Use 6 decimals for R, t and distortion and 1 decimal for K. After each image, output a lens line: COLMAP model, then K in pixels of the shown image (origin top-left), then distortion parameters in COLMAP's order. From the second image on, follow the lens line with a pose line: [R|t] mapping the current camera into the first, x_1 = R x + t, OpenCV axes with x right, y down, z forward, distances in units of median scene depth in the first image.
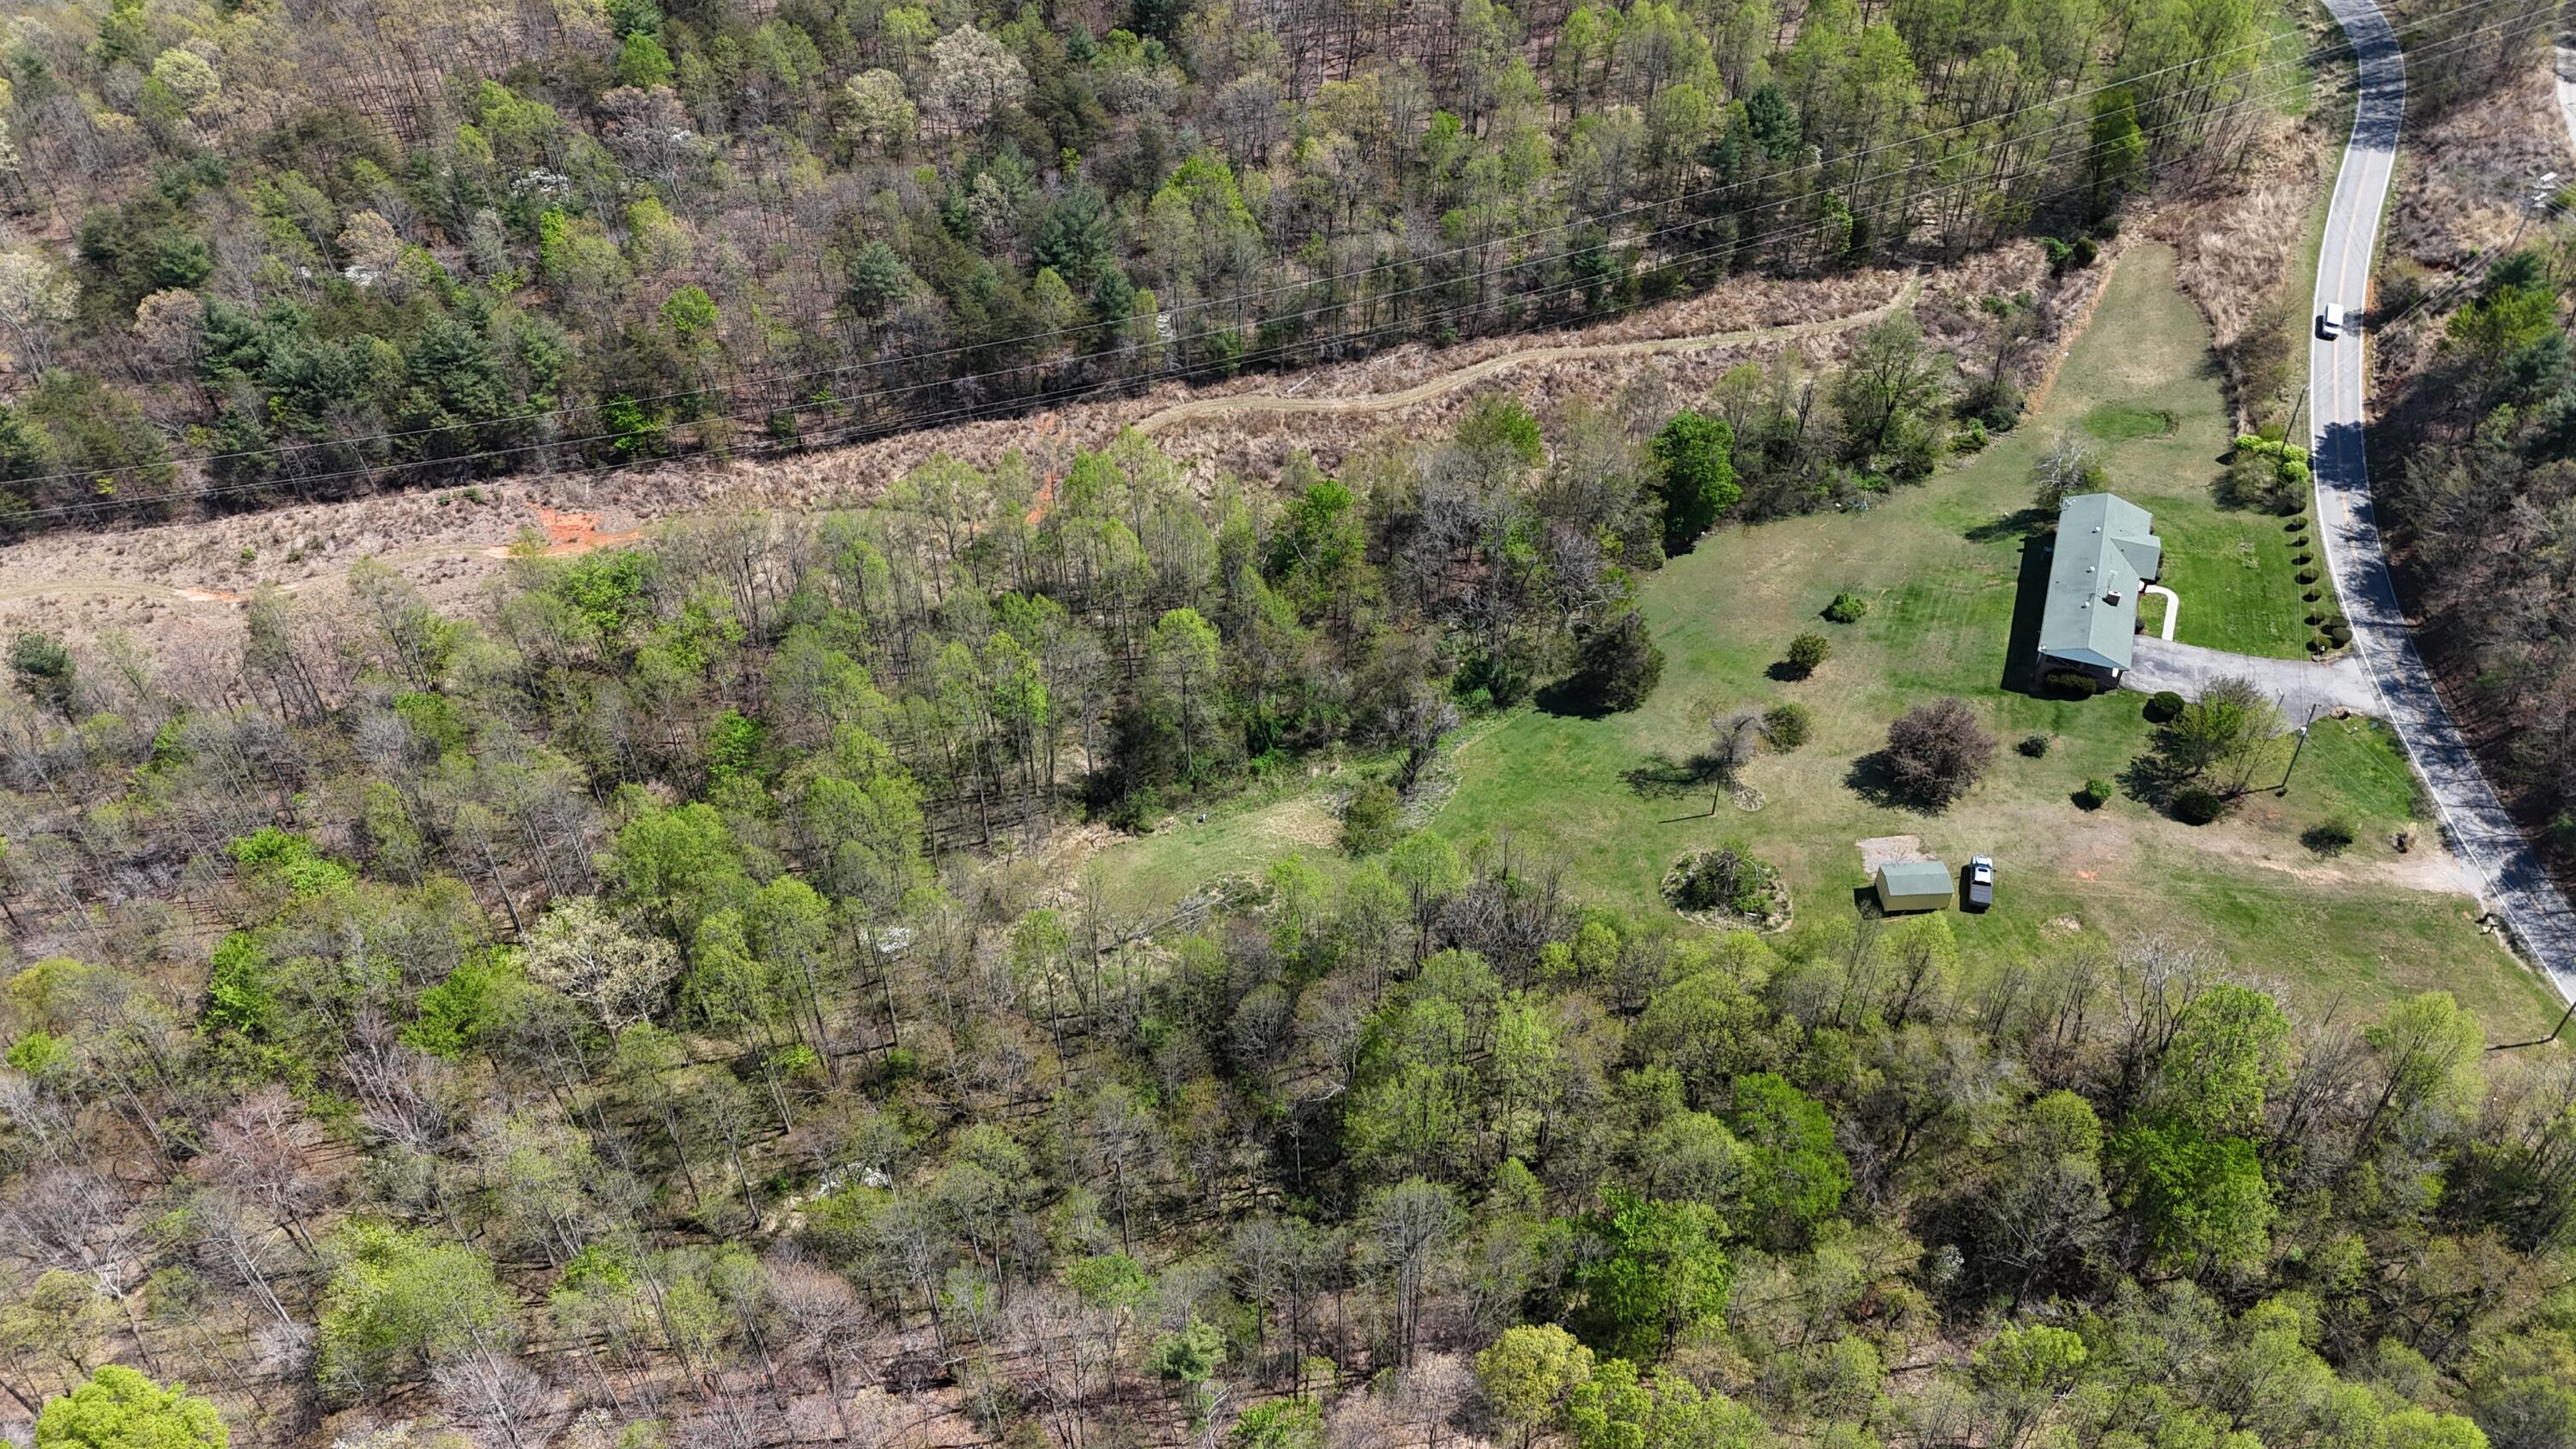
lens RADIAL K [[1895.6, 0, 1288.0], [0, 1895.6, 724.5], [0, 0, 1]] dist [0.095017, -0.106621]
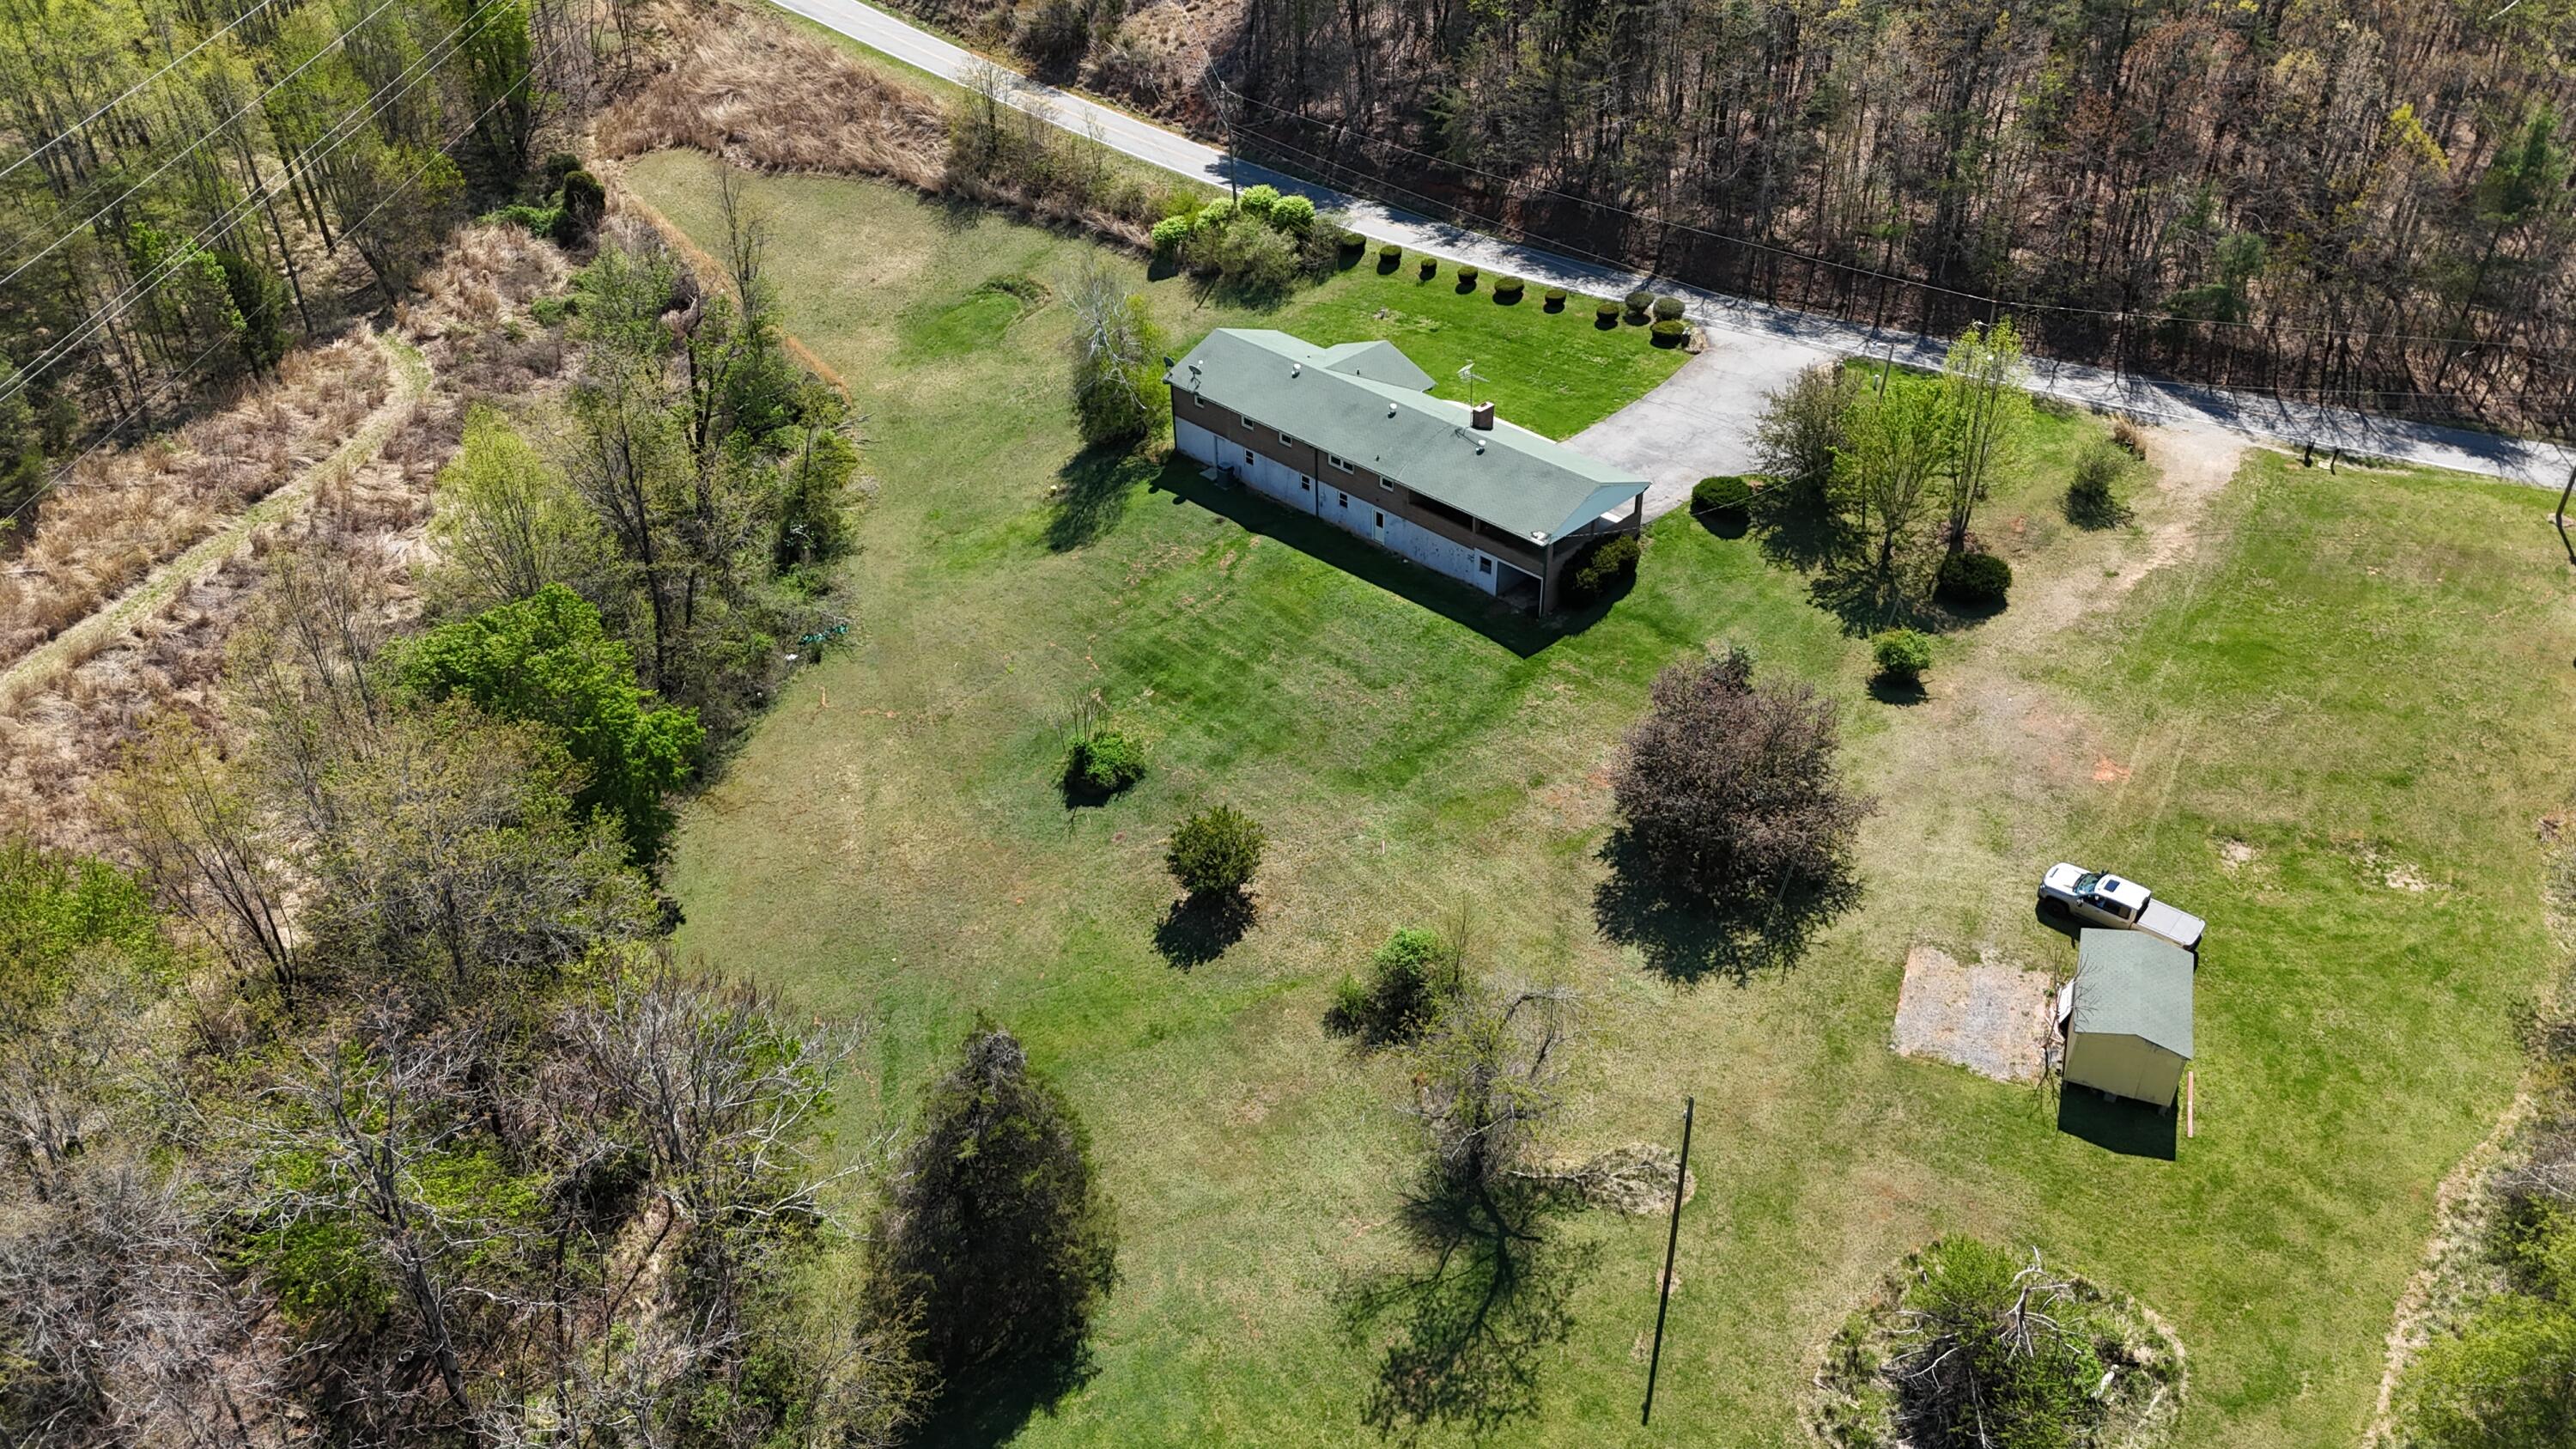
lens RADIAL K [[1895.6, 0, 1288.0], [0, 1895.6, 724.5], [0, 0, 1]] dist [0.095017, -0.106621]
pose [[0.411988, -0.511967, 0.753761, -0.009209], [0.631626, 0.756691, 0.168725, -0.113140], [-0.656745, 0.406582, 0.635119, 0.699776]]
